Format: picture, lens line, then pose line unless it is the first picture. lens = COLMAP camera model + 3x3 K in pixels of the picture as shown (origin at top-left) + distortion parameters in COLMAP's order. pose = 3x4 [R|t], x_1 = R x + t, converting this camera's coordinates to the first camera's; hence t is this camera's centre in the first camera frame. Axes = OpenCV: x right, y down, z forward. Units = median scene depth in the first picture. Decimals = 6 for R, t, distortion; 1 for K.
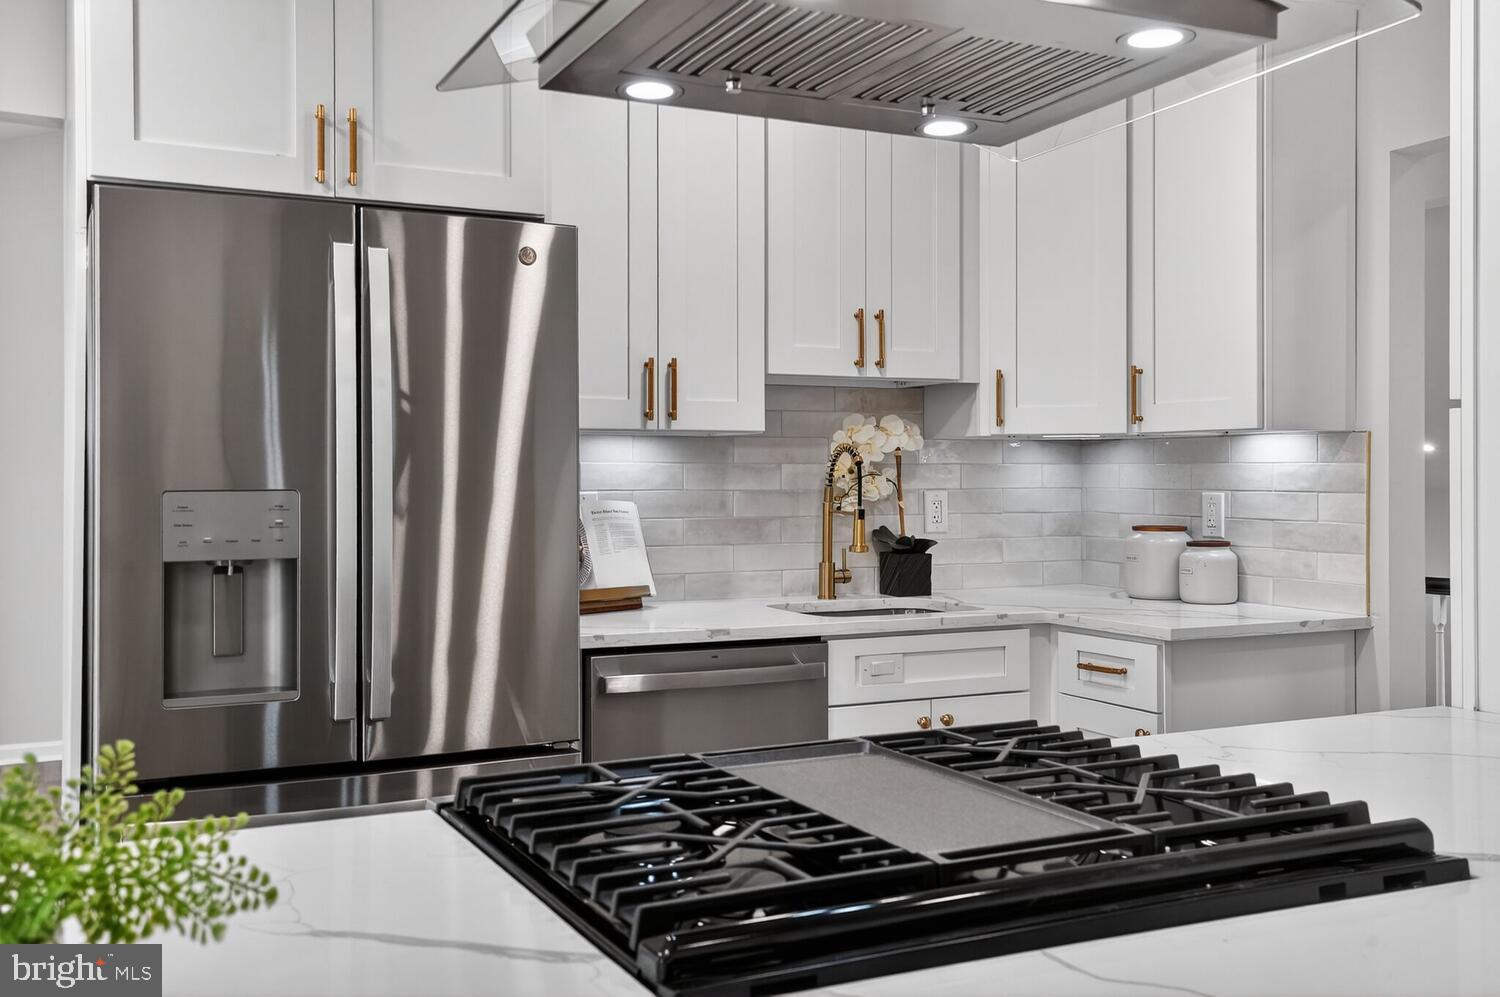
lens RADIAL K [[1395.4, 0, 747.5], [0, 1395.4, 486.5], [0, 0, 1]] dist [0.074472, 0.000000]
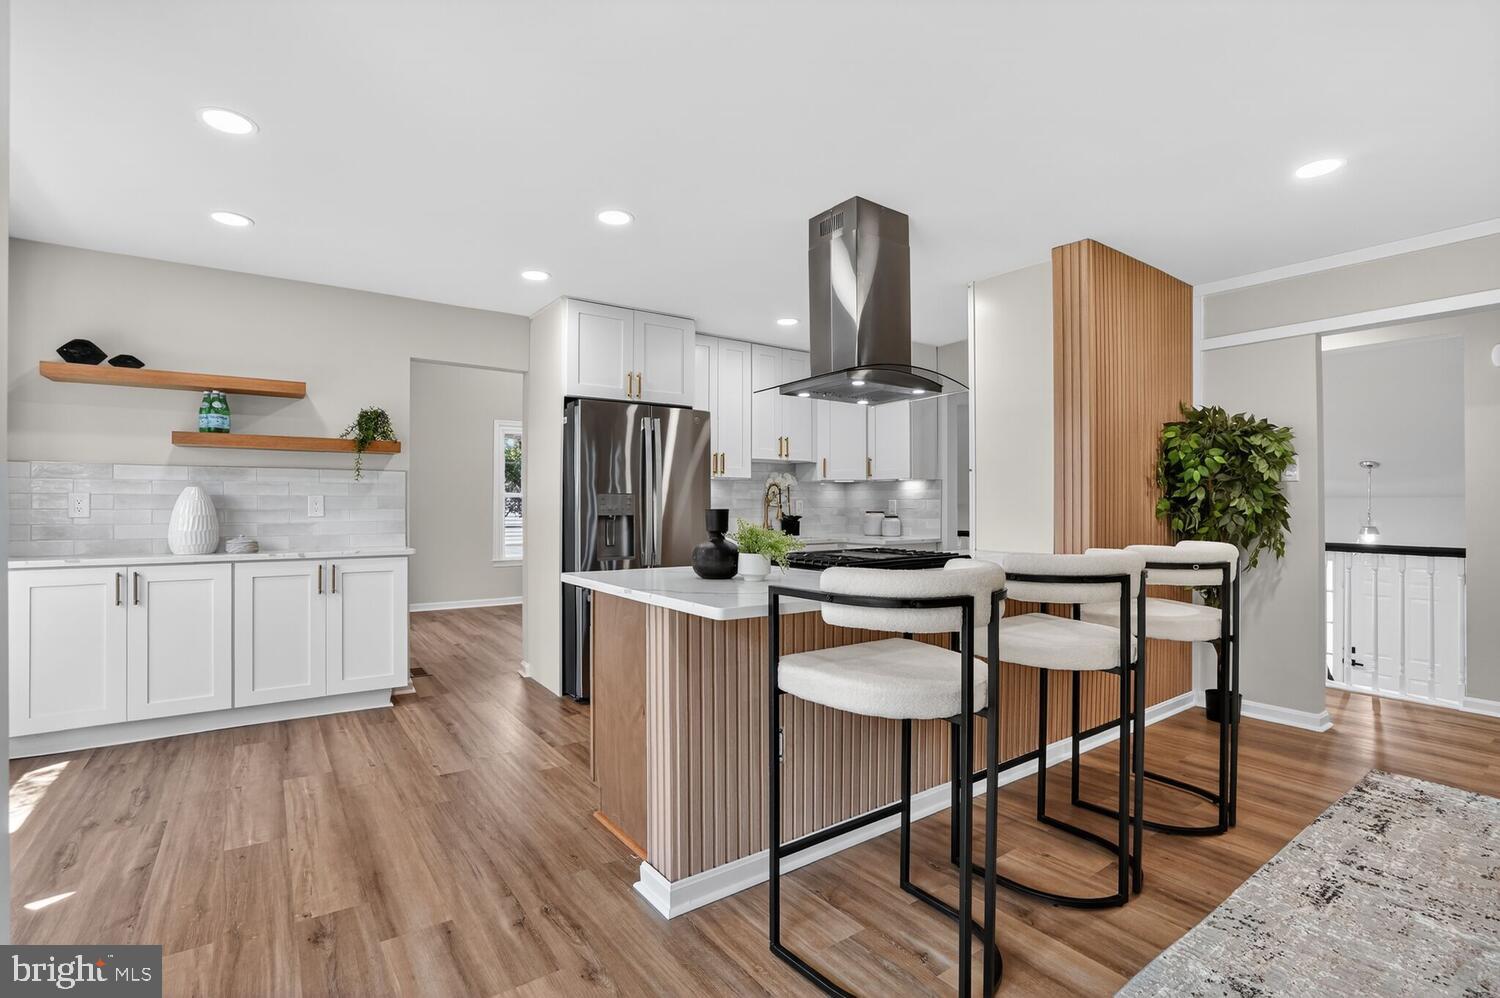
lens RADIAL K [[687.4, 0, 738.8], [0, 687.4, 500.0], [0, 0, 1]] dist [-0.001491, -0.000177]
pose [[0.986667, 0.004692, 0.162683, -0.237786], [-0.002125, 0.999871, -0.015948, 0.029149], [-0.162737, 0.015389, 0.986550, -0.408585]]
